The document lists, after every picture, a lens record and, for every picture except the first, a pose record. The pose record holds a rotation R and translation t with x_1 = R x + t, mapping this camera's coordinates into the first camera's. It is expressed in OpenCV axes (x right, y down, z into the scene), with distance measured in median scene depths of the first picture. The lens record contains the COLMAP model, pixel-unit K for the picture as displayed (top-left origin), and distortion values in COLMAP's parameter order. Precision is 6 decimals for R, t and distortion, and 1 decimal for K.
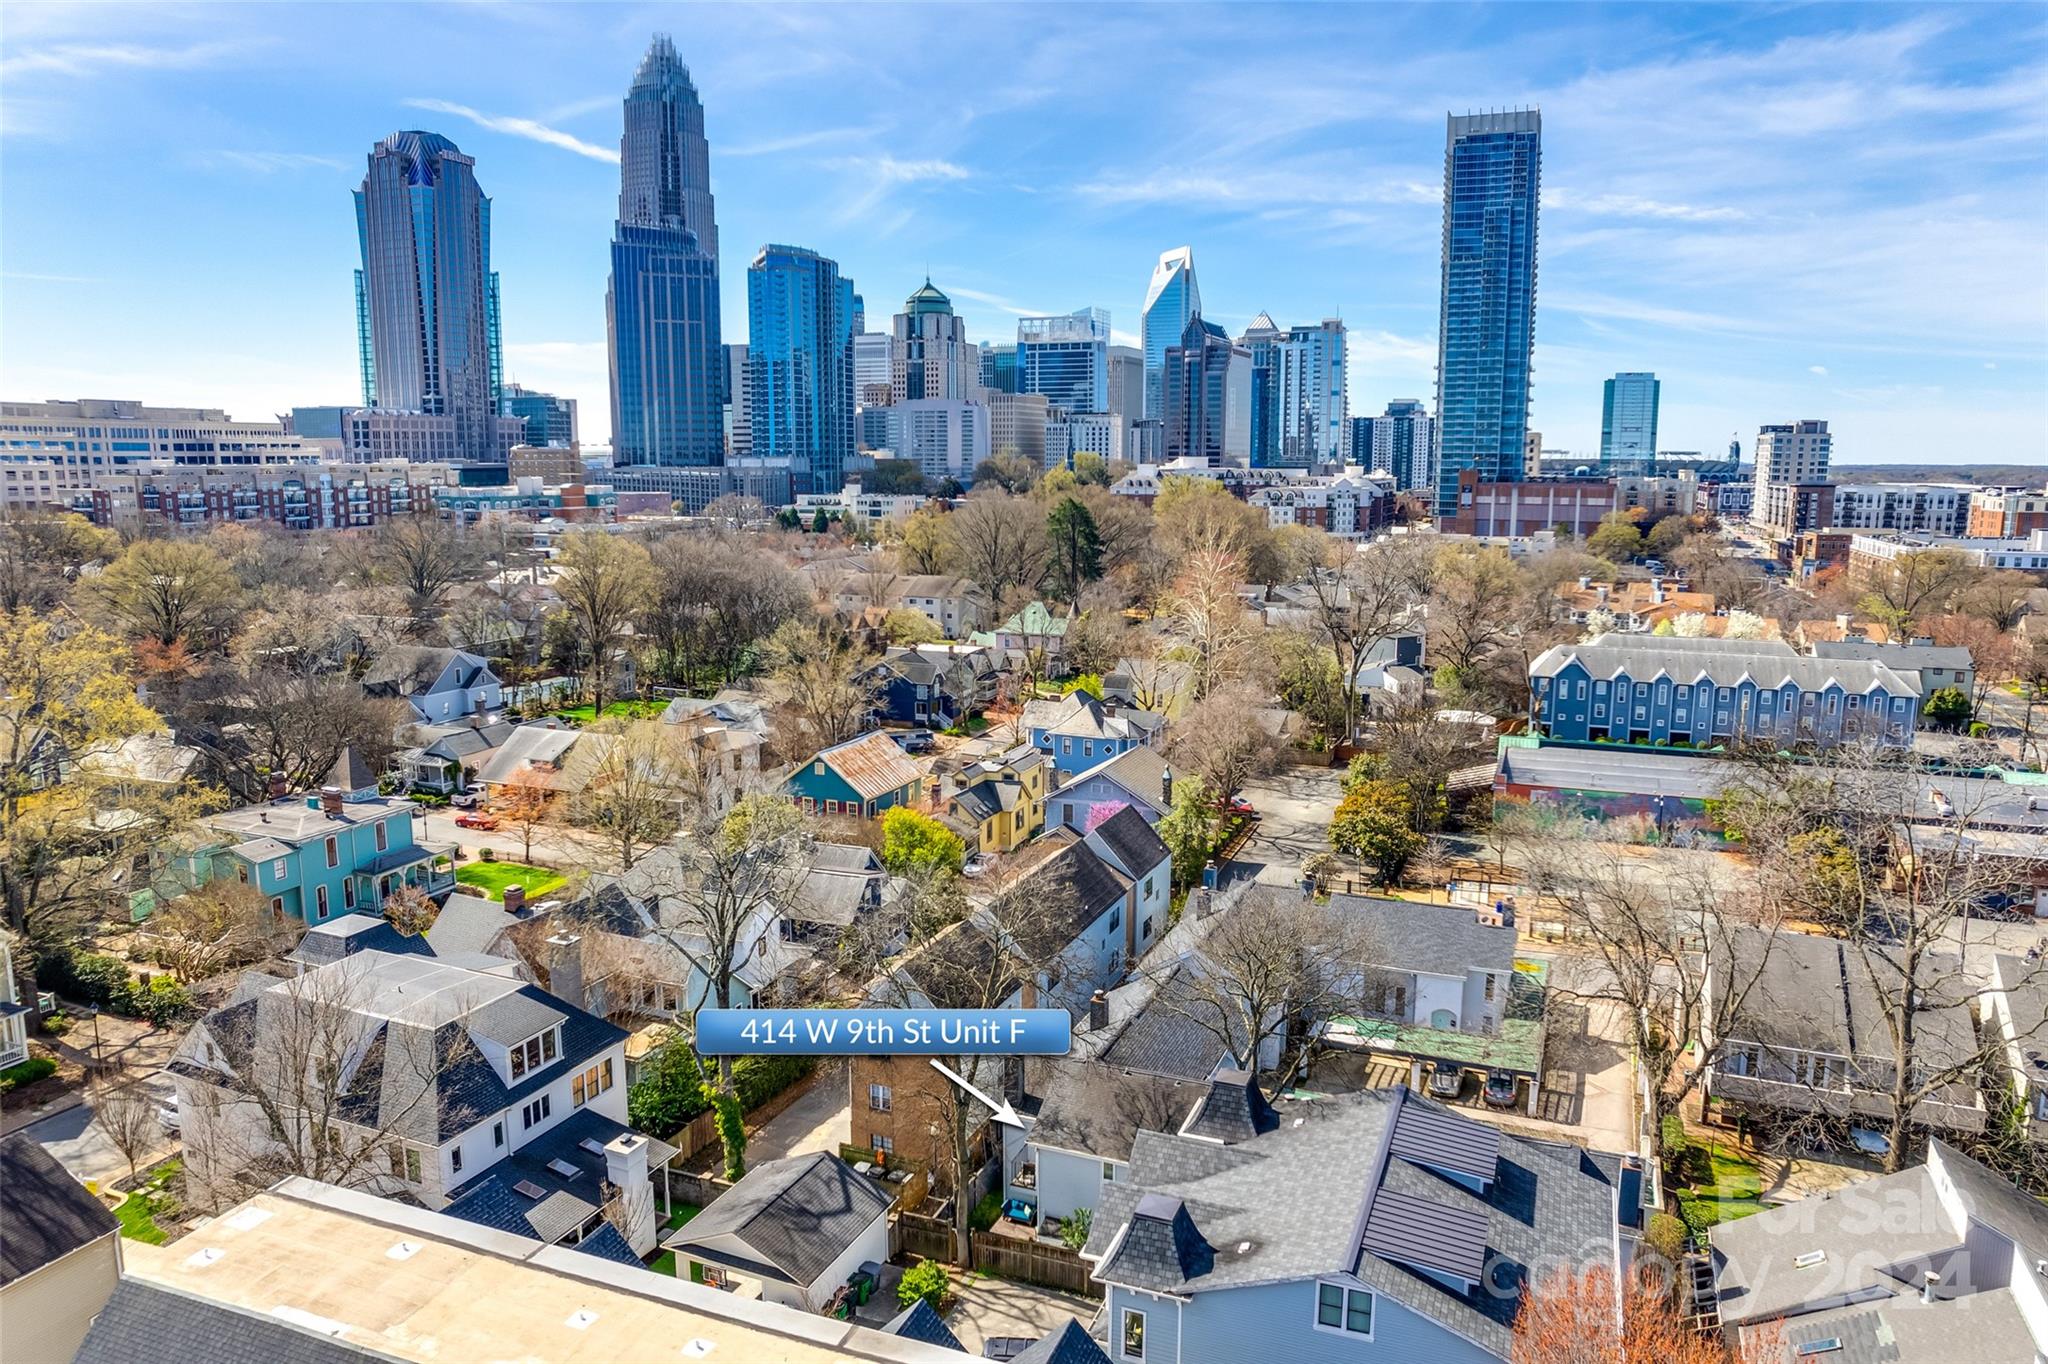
lens RADIAL K [[1378.1, 0, 1027.6], [0, 1378.1, 676.9], [0, 0, 1]] dist [-0.062450, 0.033821]
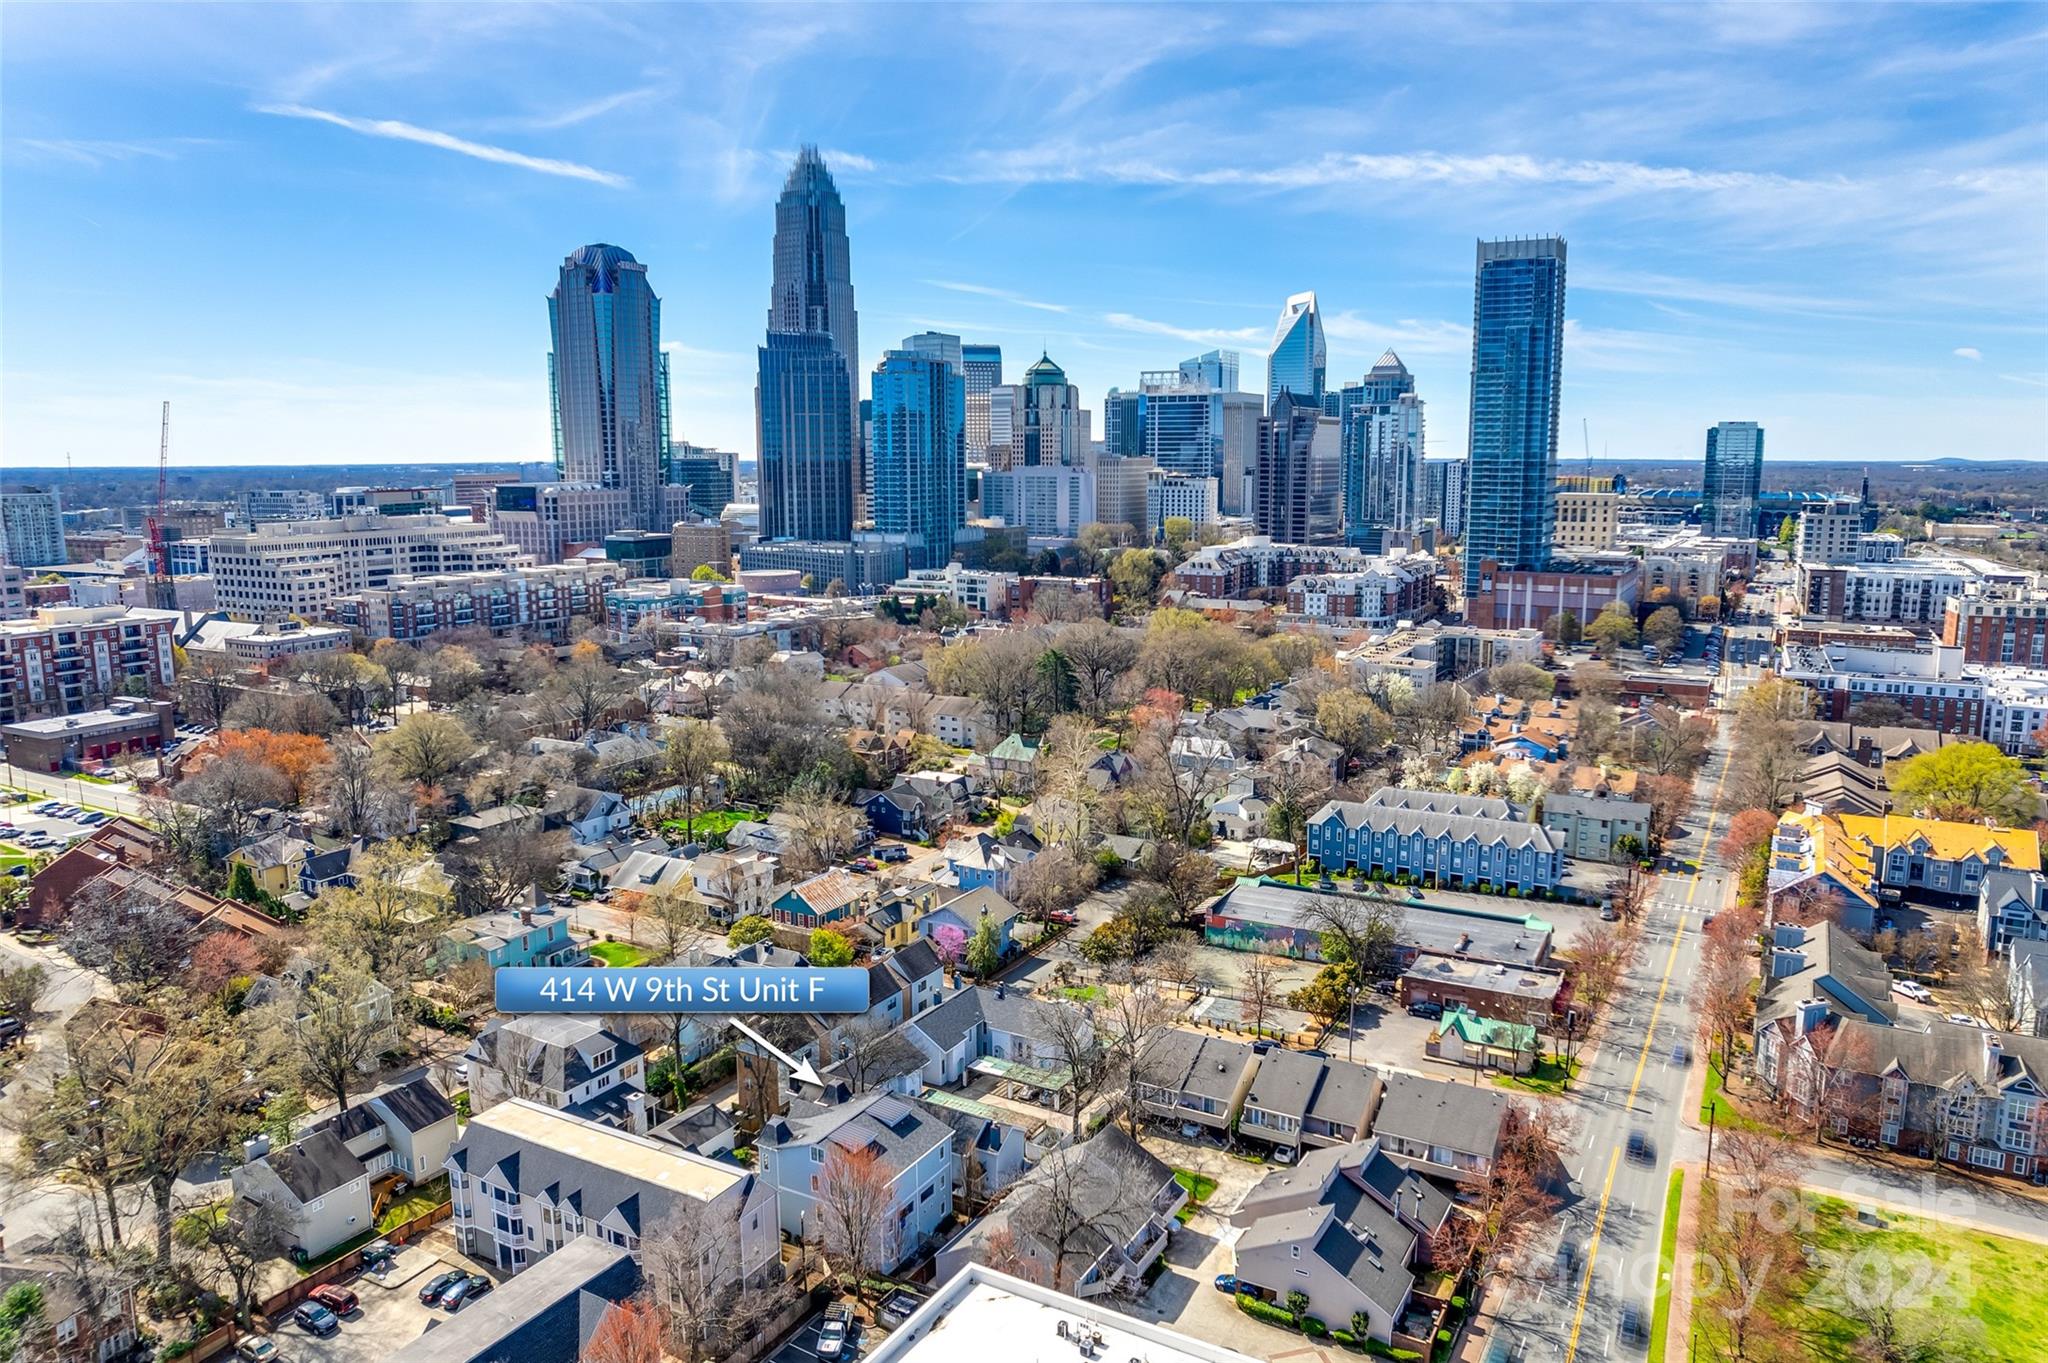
lens RADIAL K [[1378.1, 0, 1023.2], [0, 1378.1, 679.7], [0, 0, 1]] dist [-0.062450, 0.033821]
pose [[0.992225, 0.015536, -0.123485, 0.085930], [-0.015075, 0.999875, 0.004667, -0.054144], [0.123542, -0.002770, 0.992335, -0.170109]]
